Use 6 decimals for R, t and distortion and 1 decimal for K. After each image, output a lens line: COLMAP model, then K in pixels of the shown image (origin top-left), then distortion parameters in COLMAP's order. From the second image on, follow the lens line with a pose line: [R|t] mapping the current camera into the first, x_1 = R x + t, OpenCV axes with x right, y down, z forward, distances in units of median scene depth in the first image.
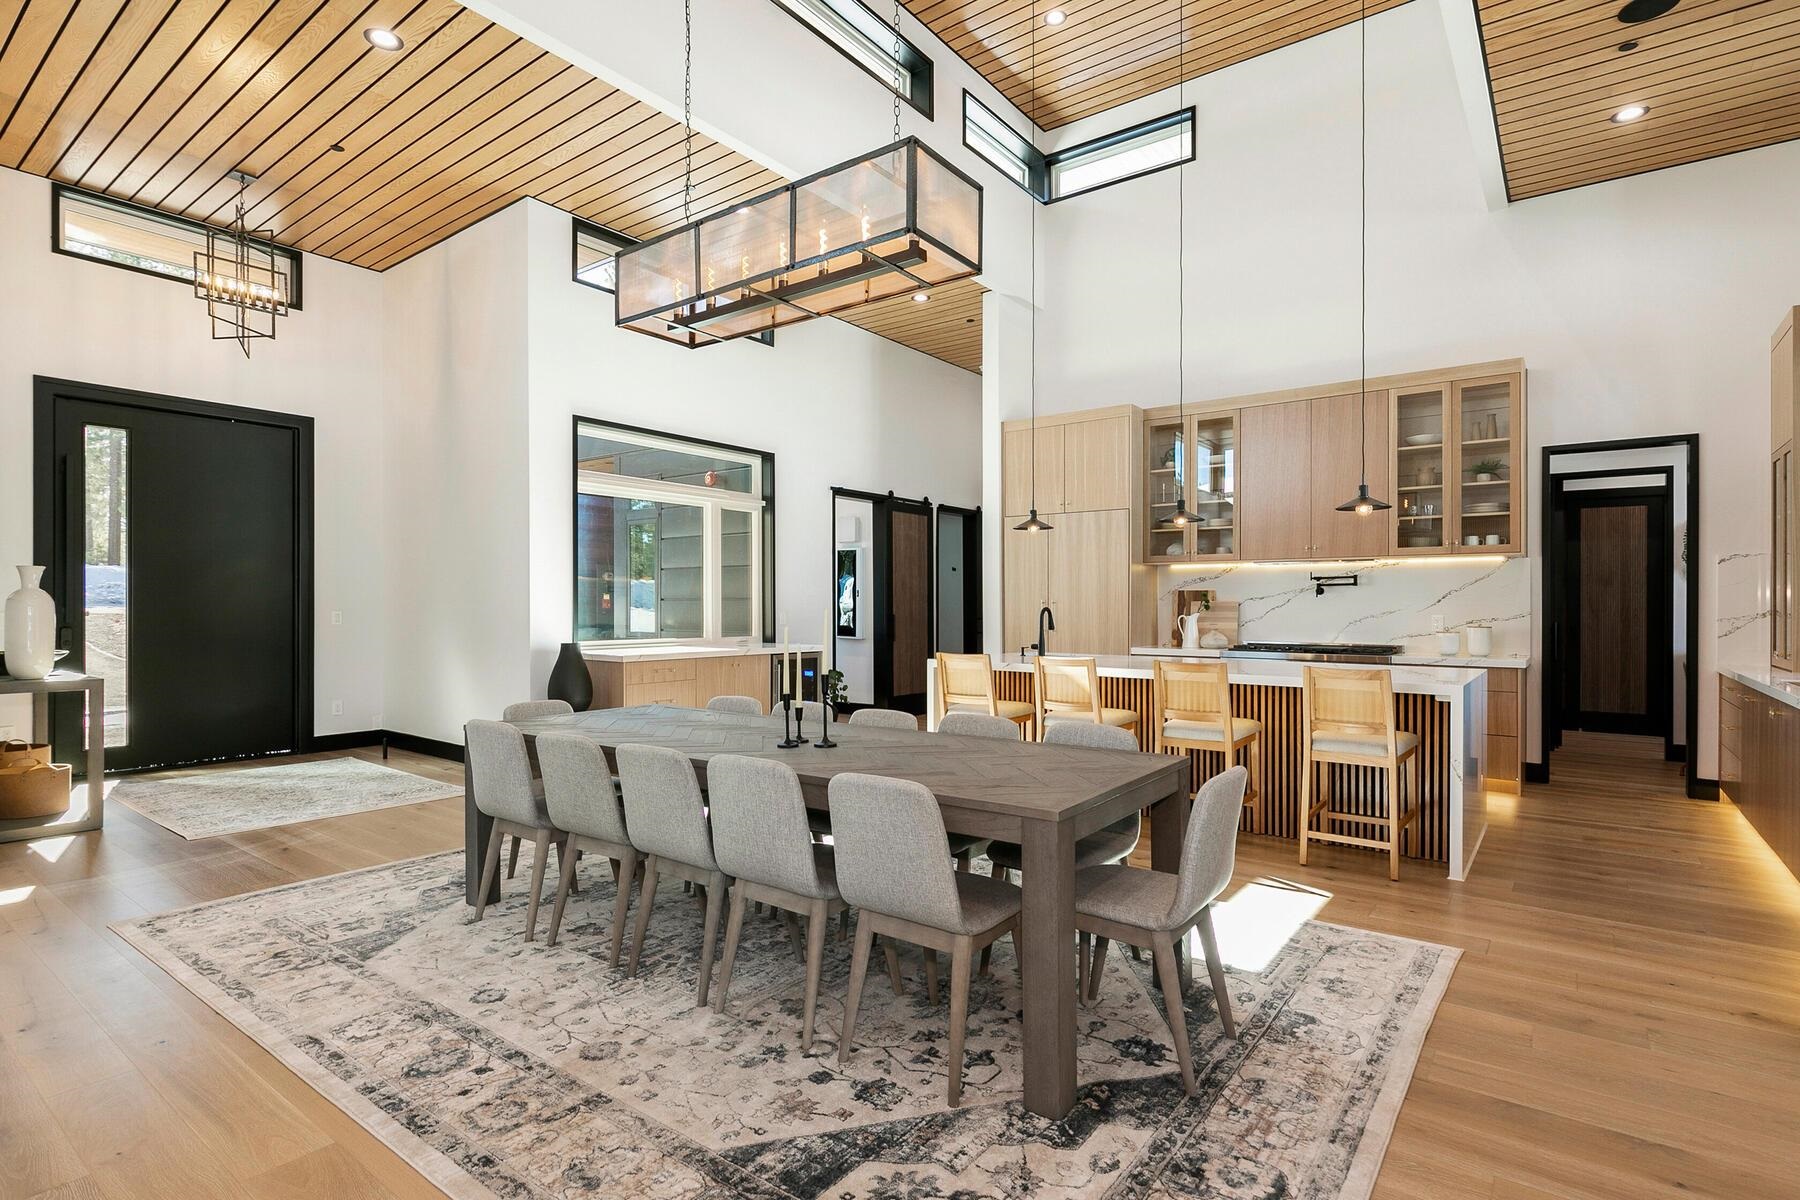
lens RADIAL K [[889.4, 0, 900.0], [0, 889.4, 600.0], [0, 0, 1]] dist [0.001502, 0.000437]
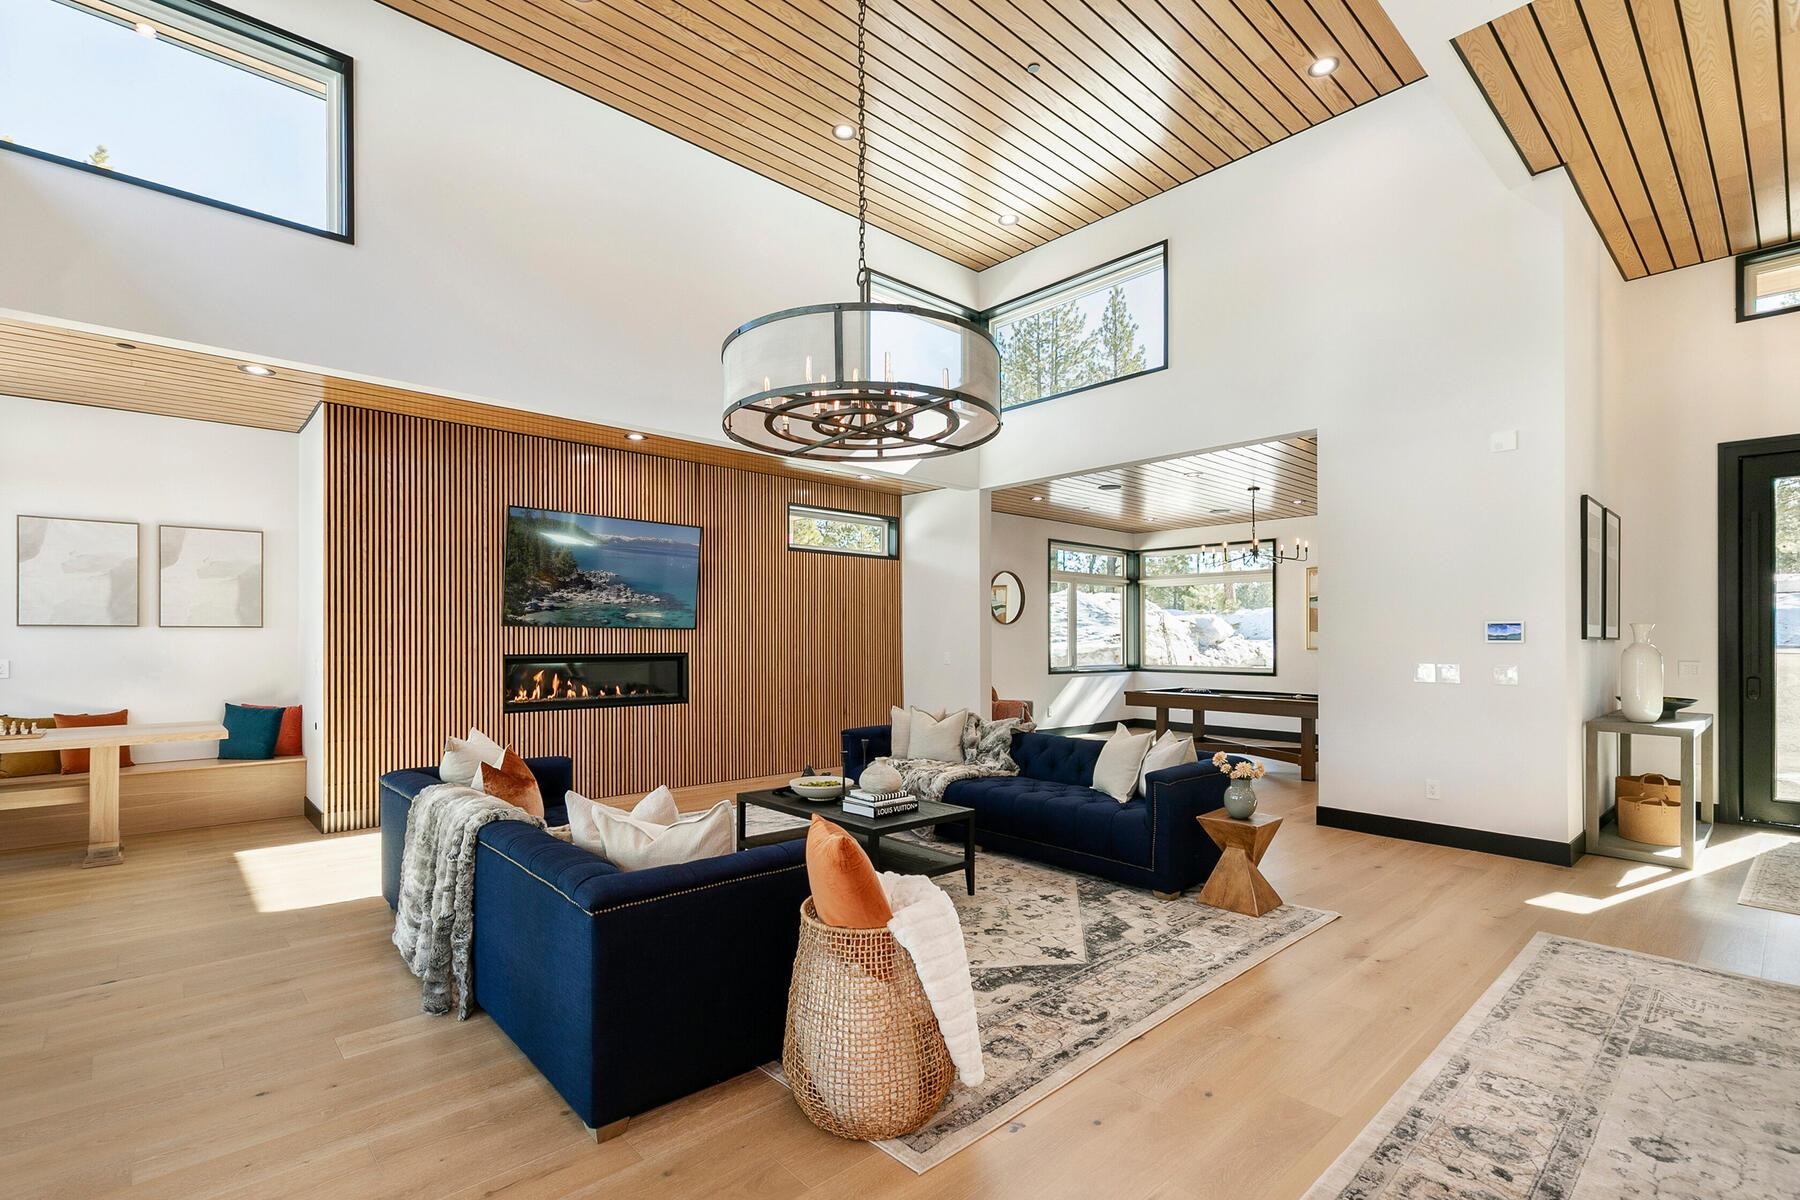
lens RADIAL K [[827.4, 0, 900.7], [0, 827.4, 622.6], [0, 0, 1]] dist [-0.001101, -0.000267]
pose [[-0.181876, -0.024035, -0.983028, 0.389914], [-0.000204, 0.999702, -0.024405, -0.020324], [0.983321, -0.004238, -0.181826, 0.415599]]
